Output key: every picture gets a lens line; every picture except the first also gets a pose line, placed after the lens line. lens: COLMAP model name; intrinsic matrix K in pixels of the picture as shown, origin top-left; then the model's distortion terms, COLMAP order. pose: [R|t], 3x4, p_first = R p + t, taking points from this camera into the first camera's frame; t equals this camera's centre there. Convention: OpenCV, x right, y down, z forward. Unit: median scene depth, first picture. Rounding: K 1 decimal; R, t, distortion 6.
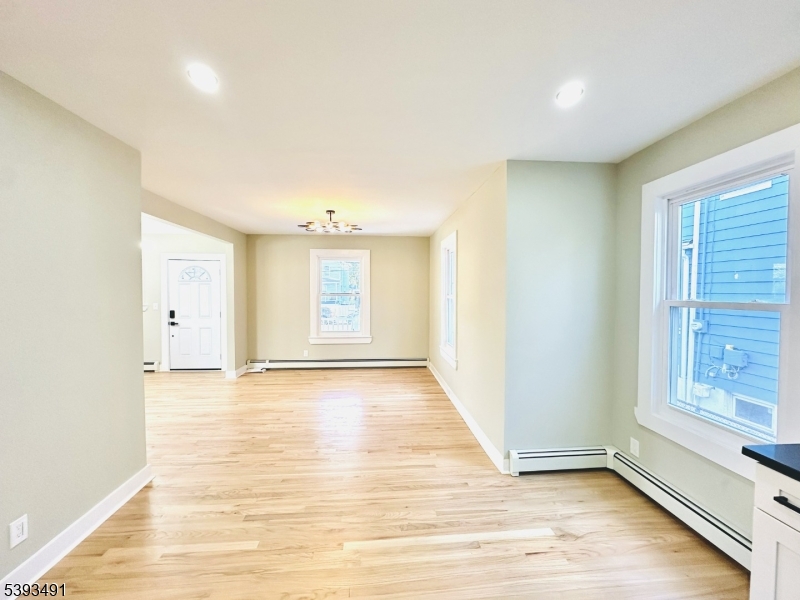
lens RADIAL K [[318.2, 0, 400.0], [0, 318.2, 300.0], [0, 0, 1]] dist [-0.004027, 0.000389]
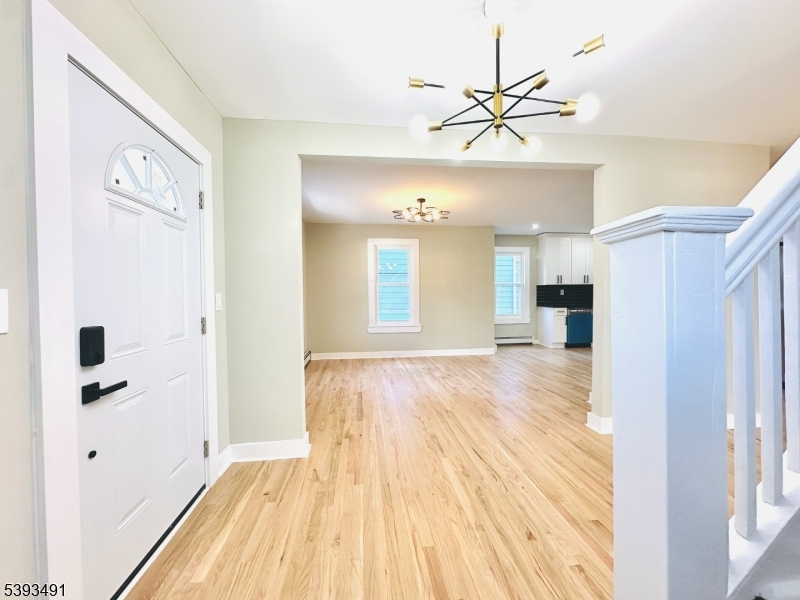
lens RADIAL K [[318.2, 0, 400.0], [0, 318.2, 300.0], [0, 0, 1]] dist [-0.004027, 0.000389]
pose [[-0.046101, -0.024746, 0.998630, -1.741238], [0.036882, 0.998969, 0.026457, 0.033768], [-0.998256, 0.038051, -0.045141, 1.534312]]
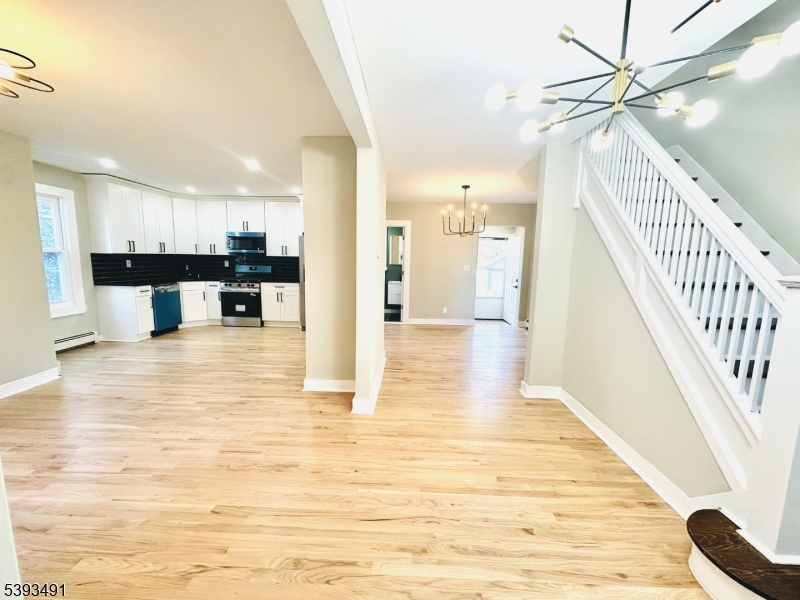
lens RADIAL K [[318.2, 0, 400.0], [0, 318.2, 300.0], [0, 0, 1]] dist [-0.004027, 0.000389]
pose [[-0.994587, -0.037719, 0.096815, -1.060631], [-0.021842, 0.986861, 0.160088, -0.031538], [-0.101581, 0.157107, -0.982343, 1.806065]]
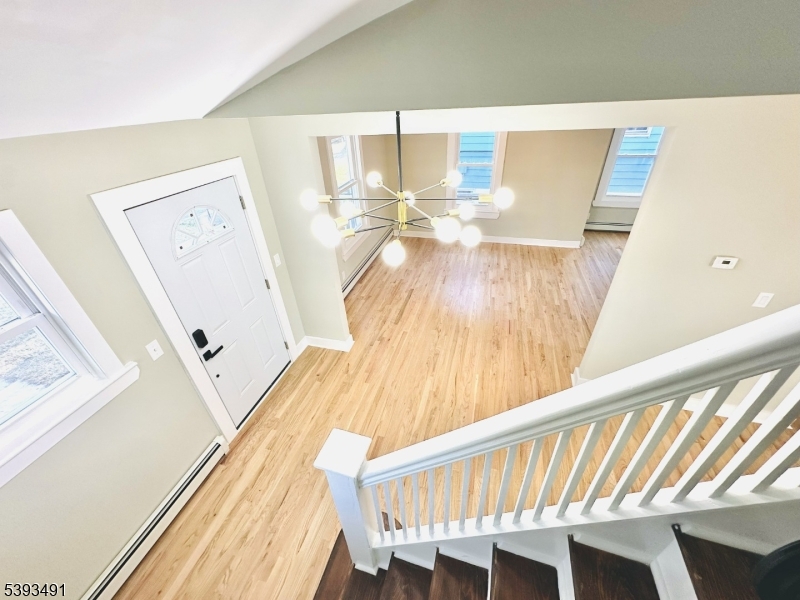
lens RADIAL K [[318.2, 0, 400.0], [0, 318.2, 300.0], [0, 0, 1]] dist [-0.004027, 0.000389]
pose [[0.344887, -0.527497, 0.776402, -1.735884], [0.069969, 0.839299, 0.539149, -0.379311], [-0.936033, -0.131622, 0.326372, 1.184600]]
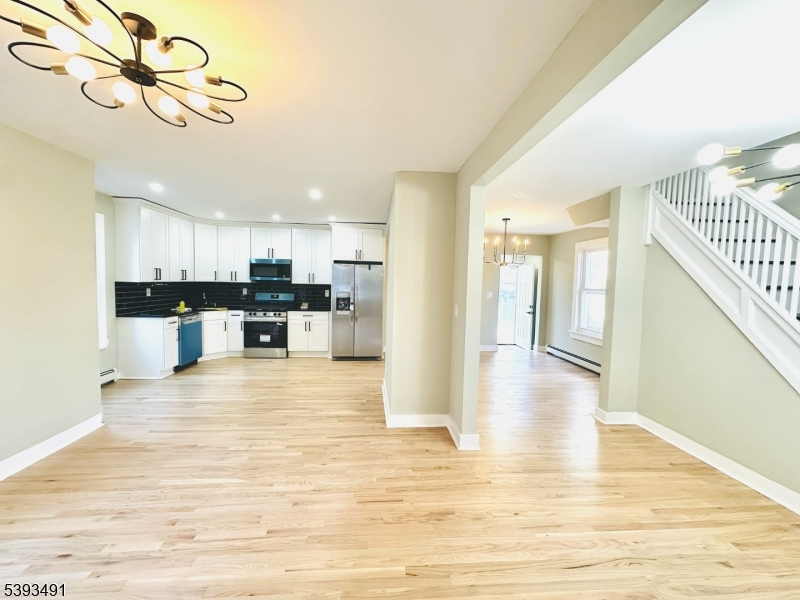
lens RADIAL K [[318.2, 0, 400.0], [0, 318.2, 300.0], [0, 0, 1]] dist [-0.004027, 0.000389]
pose [[-0.999663, -0.025586, -0.004413, -0.660462], [-0.025868, 0.996061, 0.084808, -0.048514], [0.002226, 0.084894, -0.996388, 1.819796]]
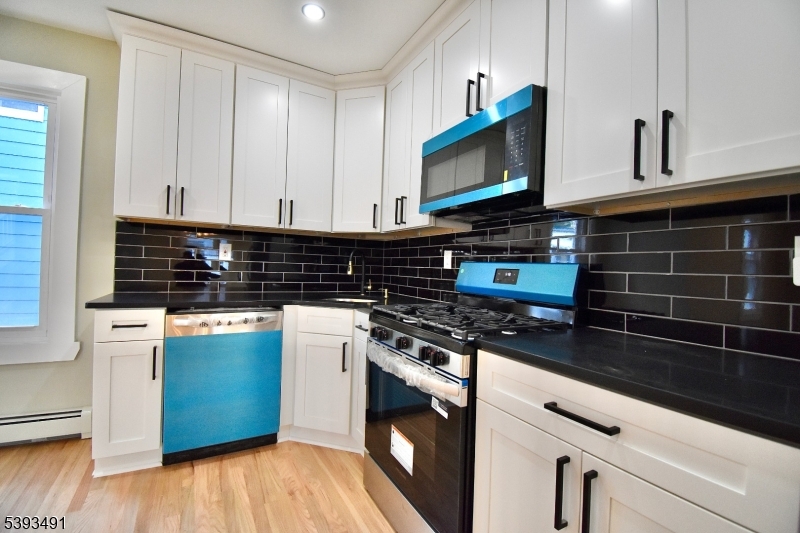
lens RADIAL K [[349.8, 0, 400.0], [0, 349.8, 266.5], [0, 0, 1]] dist [0.024886, -0.029129]
pose [[-0.418198, -0.015154, 0.908230, -0.303377], [-0.009959, 0.999877, 0.012097, 0.103807], [-0.908302, -0.003986, -0.418297, 0.158189]]
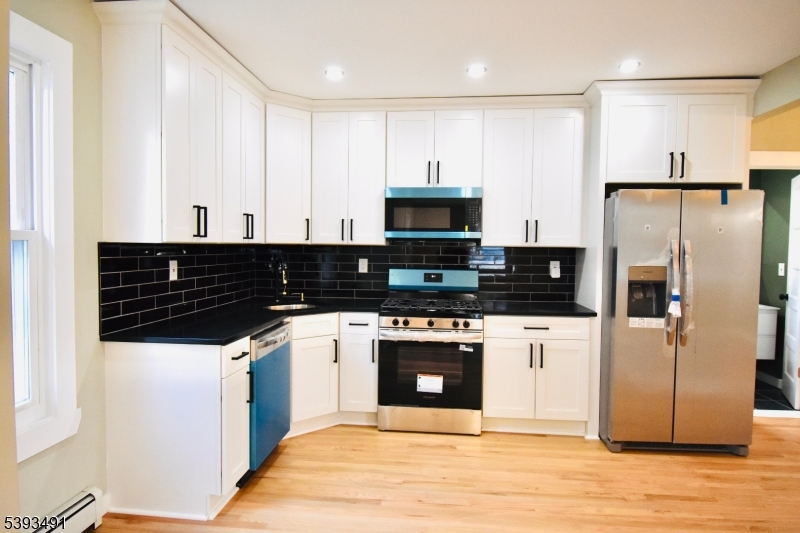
lens RADIAL K [[478.4, 0, 400.0], [0, 478.4, 266.5], [0, 0, 1]] dist [-0.001545, -0.002452]
pose [[-0.985427, -0.021214, 0.168770, 0.011912], [-0.009523, 0.997517, 0.069783, 0.004252], [-0.169832, 0.067159, -0.983182, 1.060234]]
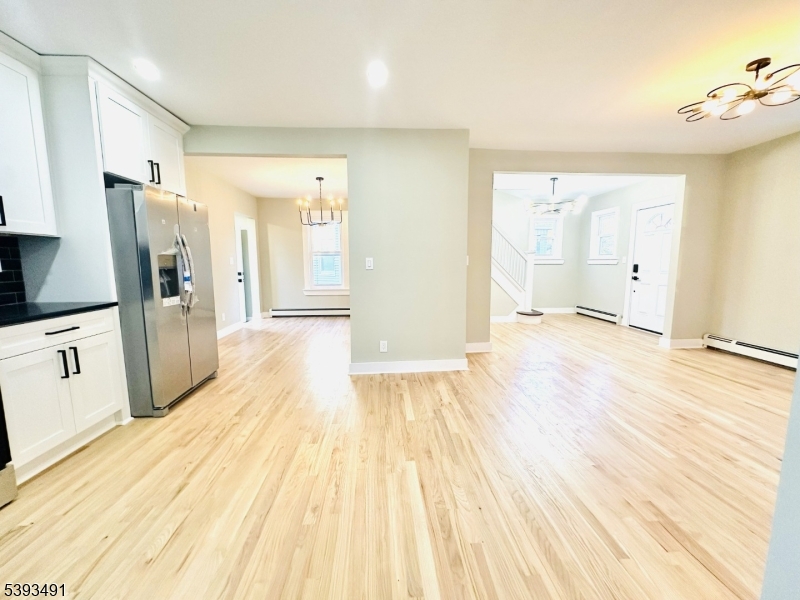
lens RADIAL K [[318.2, 0, 400.0], [0, 318.2, 300.0], [0, 0, 1]] dist [-0.004027, 0.000389]
pose [[-0.018203, 0.117074, -0.992956, 0.477960], [-0.020261, 0.992874, 0.117436, 0.077660], [0.999629, 0.022256, -0.015702, 0.582693]]
